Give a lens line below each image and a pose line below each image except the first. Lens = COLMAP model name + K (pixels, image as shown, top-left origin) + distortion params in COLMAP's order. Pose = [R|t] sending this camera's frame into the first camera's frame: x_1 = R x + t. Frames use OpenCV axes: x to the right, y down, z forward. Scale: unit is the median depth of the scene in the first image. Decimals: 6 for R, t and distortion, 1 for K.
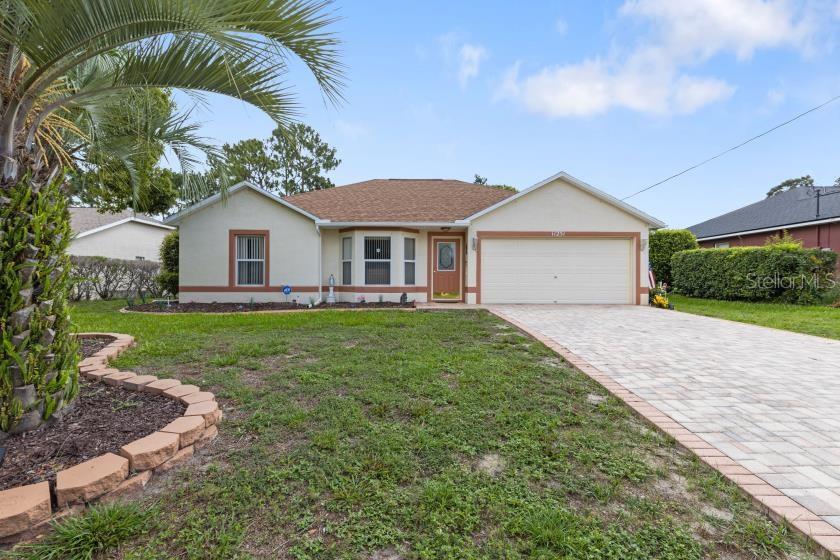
lens RADIAL K [[377.0, 0, 420.8], [0, 377.0, 280.7], [0, 0, 1]] dist [0.006706, -0.000350]
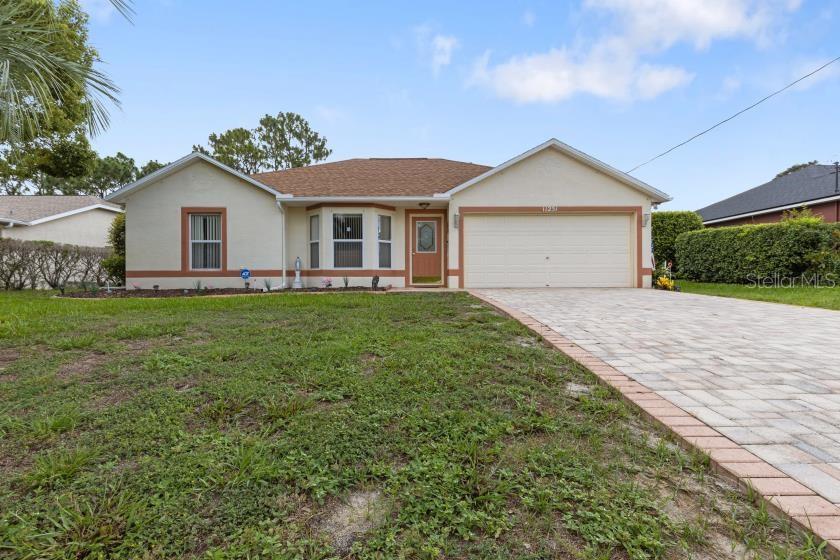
lens RADIAL K [[377.0, 0, 421.0], [0, 377.0, 280.0], [0, 0, 1]] dist [0.006706, -0.000350]
pose [[0.999966, -0.008117, -0.001651, 0.059173], [0.008127, 0.999948, 0.006171, 0.035743], [0.001601, -0.006185, 0.999980, 0.105452]]
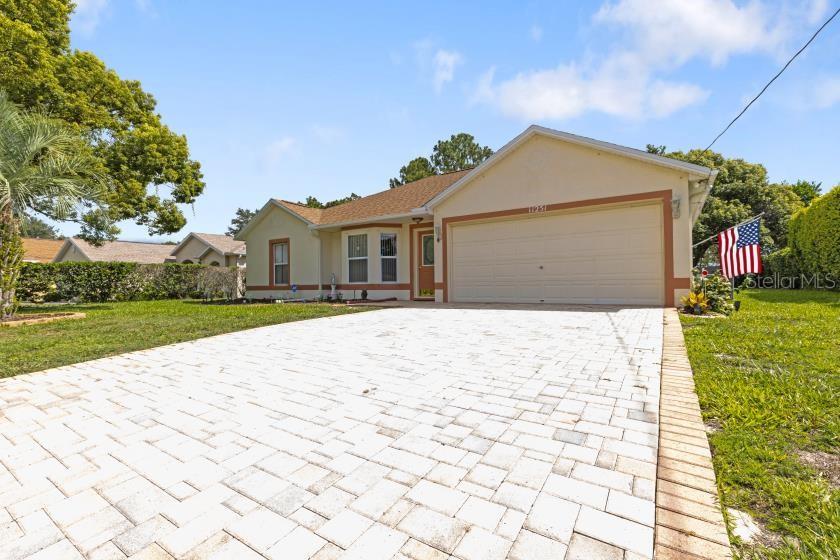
lens RADIAL K [[377.4, 0, 414.4], [0, 377.4, 283.4], [0, 0, 1]] dist [0.009309, -0.001919]
pose [[0.821492, -0.017378, -0.569955, 0.587190], [0.013605, 0.999848, -0.010876, 0.027006], [0.570058, 0.001180, 0.821604, 0.252045]]
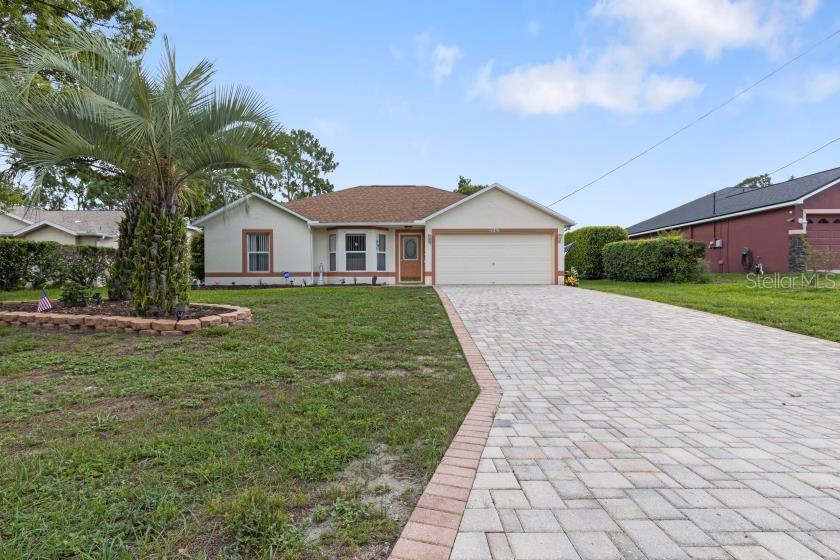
lens RADIAL K [[377.0, 0, 420.7], [0, 377.0, 281.3], [0, 0, 1]] dist [0.006706, -0.000350]
pose [[0.999911, -0.007268, -0.011224, 0.123616], [0.007396, 0.999908, 0.011355, 0.034632], [0.011140, -0.011437, 0.999873, -0.302680]]
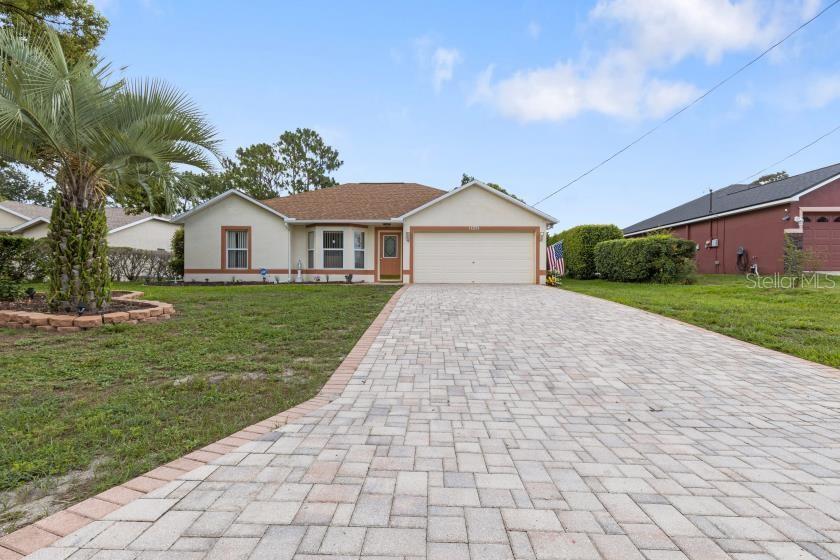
lens RADIAL K [[377.4, 0, 421.0], [0, 377.4, 278.0], [0, 0, 1]] dist [0.009309, -0.001919]
pose [[0.998676, 0.001794, -0.051413, 0.251827], [-0.001490, 0.999981, 0.005947, 0.036239], [0.051422, -0.005863, 0.998660, -0.276761]]
